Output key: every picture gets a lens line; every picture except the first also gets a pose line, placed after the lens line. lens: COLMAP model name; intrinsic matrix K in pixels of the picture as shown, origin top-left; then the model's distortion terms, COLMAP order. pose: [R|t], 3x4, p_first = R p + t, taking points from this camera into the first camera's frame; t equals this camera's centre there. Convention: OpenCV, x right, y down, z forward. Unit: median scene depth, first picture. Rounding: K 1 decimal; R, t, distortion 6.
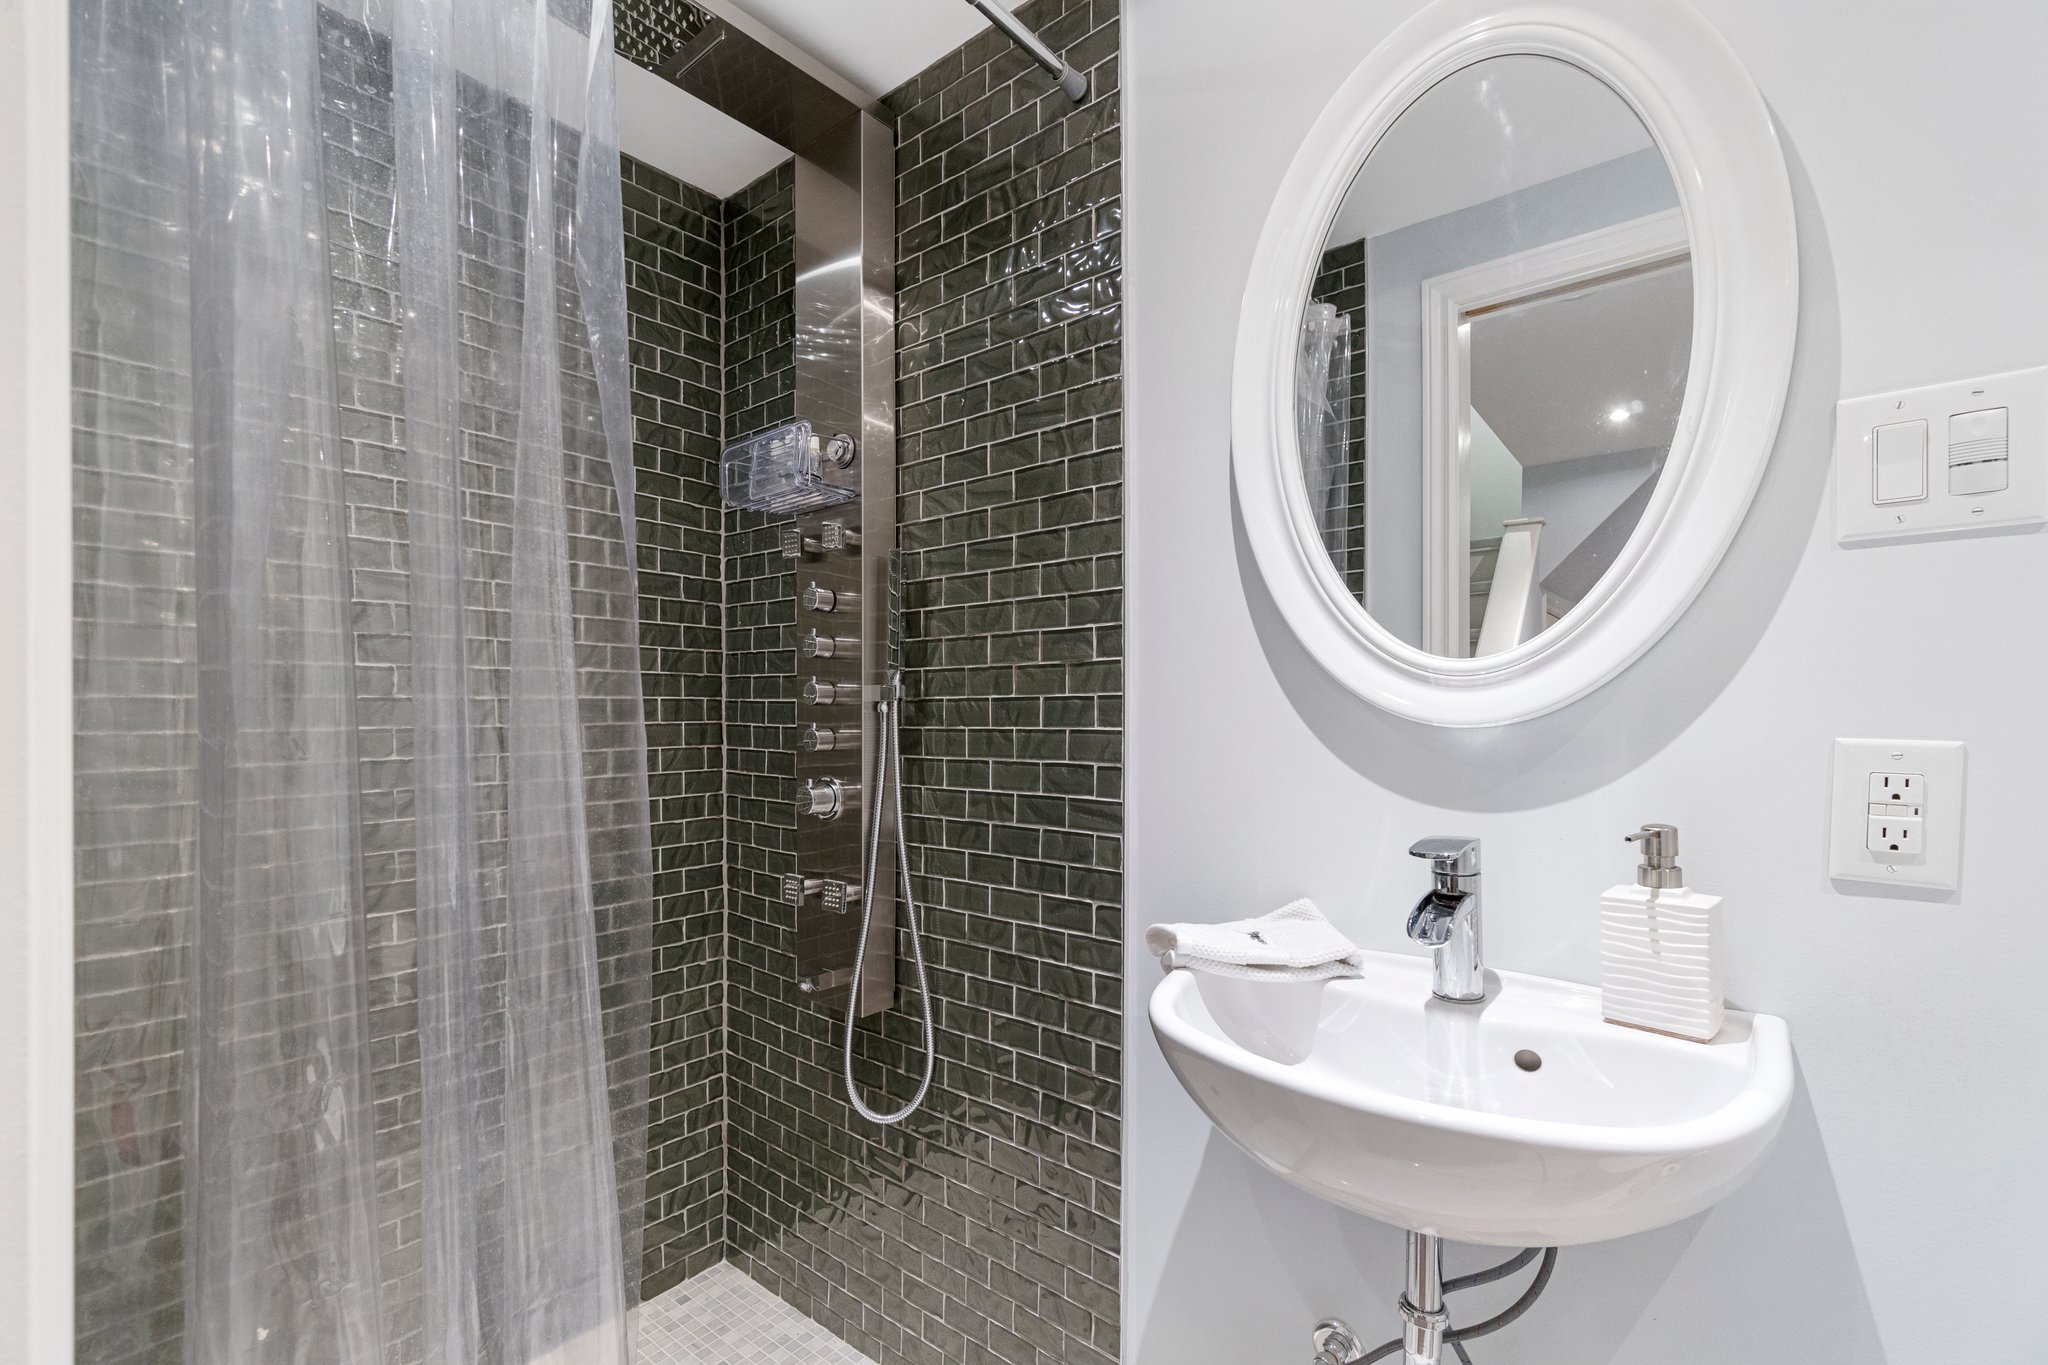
lens RADIAL K [[890.7, 0, 1026.7], [0, 890.7, 692.4], [0, 0, 1]] dist [-0.002550, -0.000206]
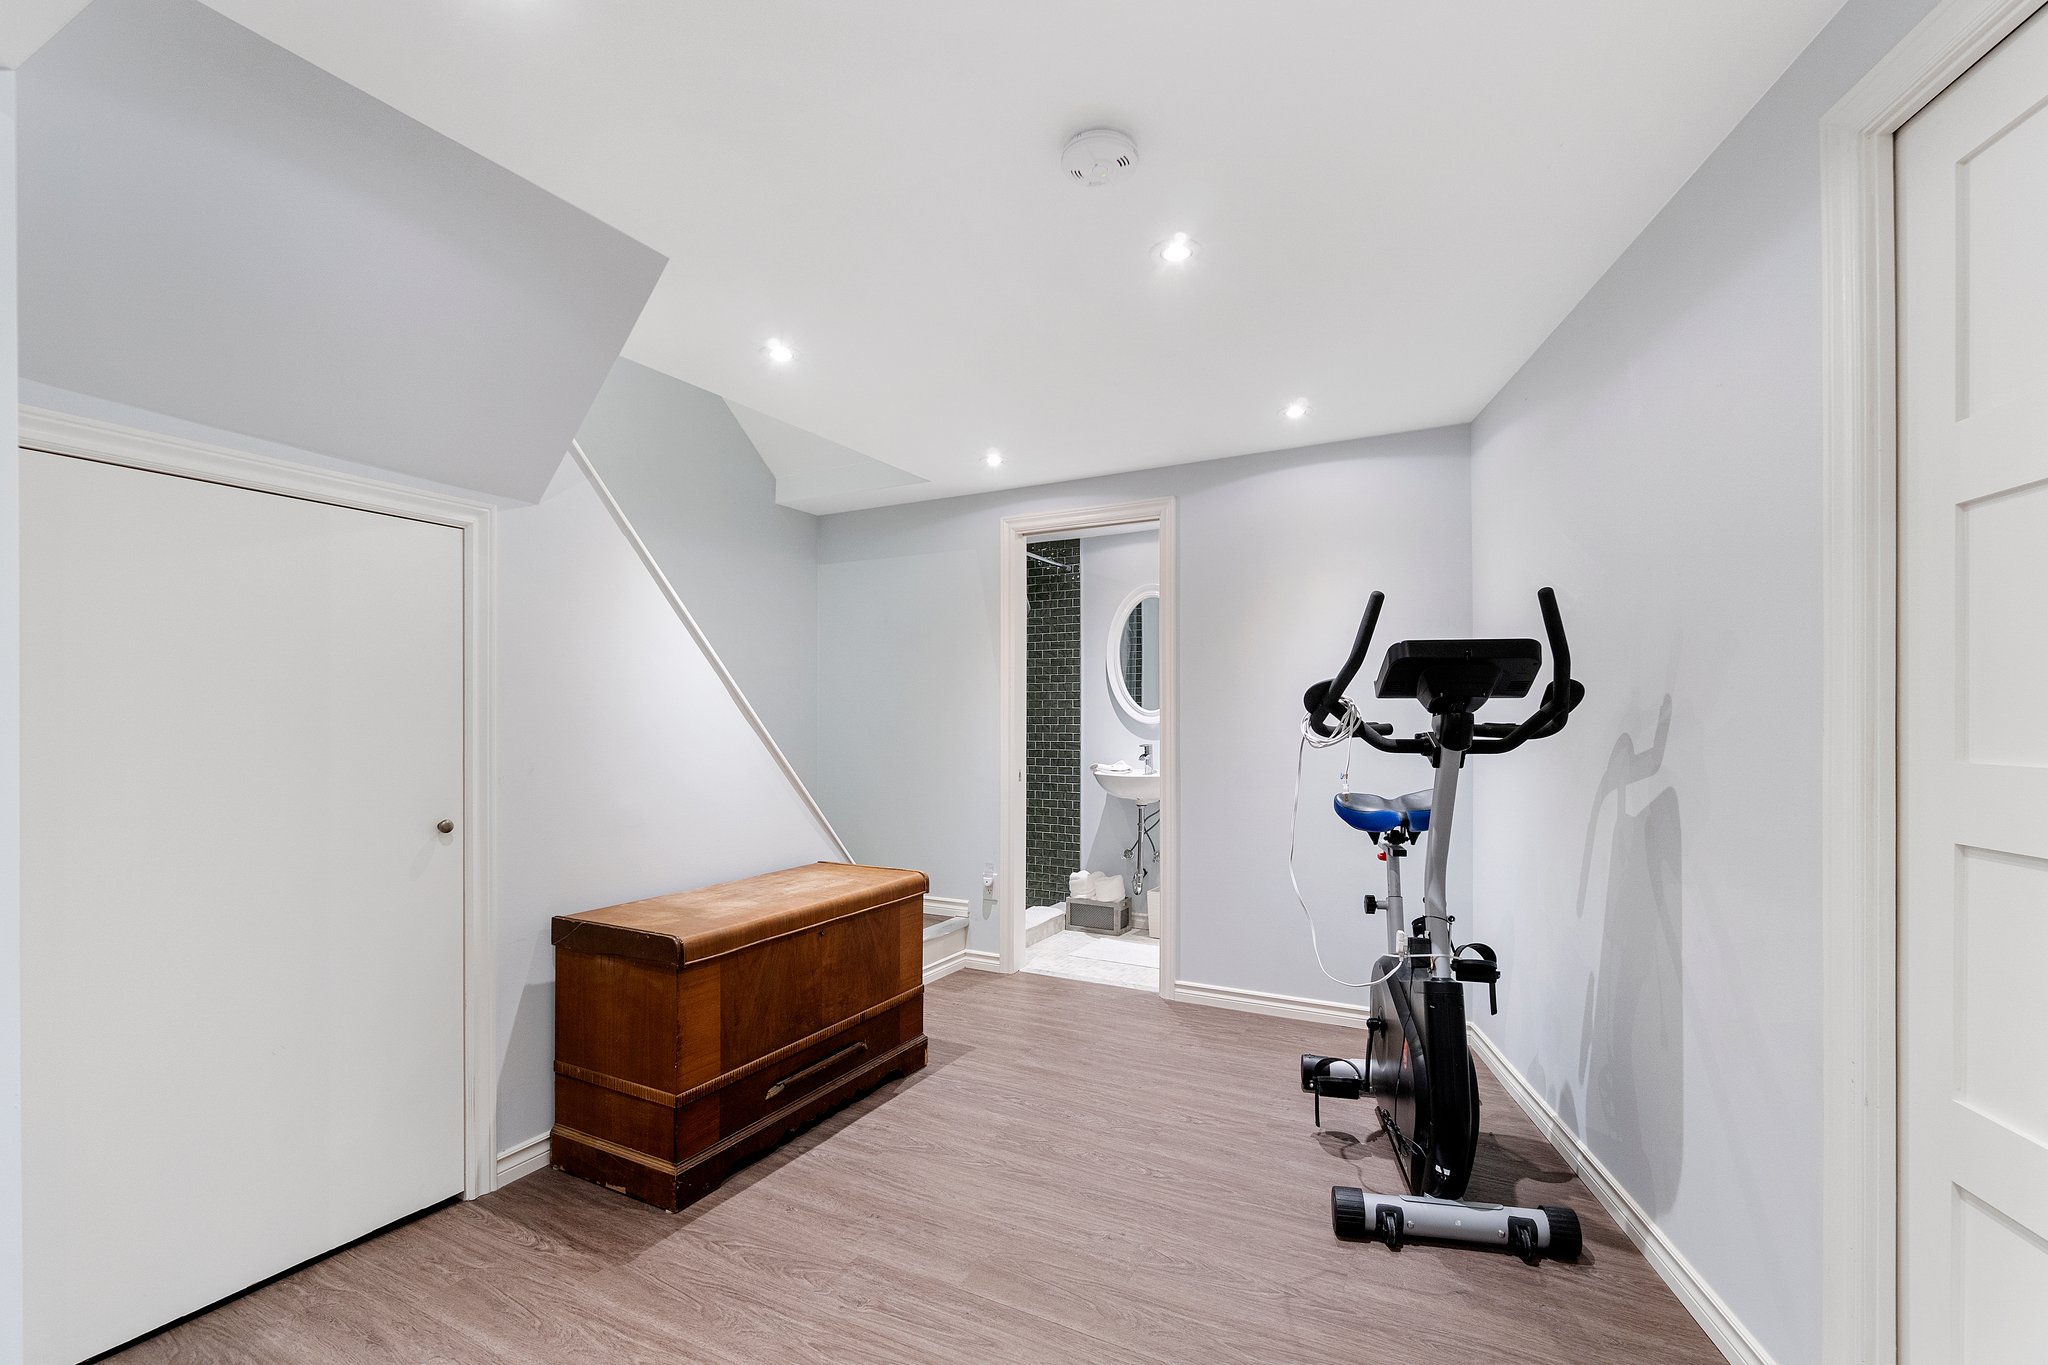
lens RADIAL K [[890.7, 0, 1026.7], [0, 890.7, 692.4], [0, 0, 1]] dist [-0.002550, -0.000206]
pose [[0.980492, 0.000305, 0.196558, -0.958208], [0.000217, 0.999997, -0.002633, -0.100403], [-0.196558, 0.002624, 0.980489, -3.046608]]
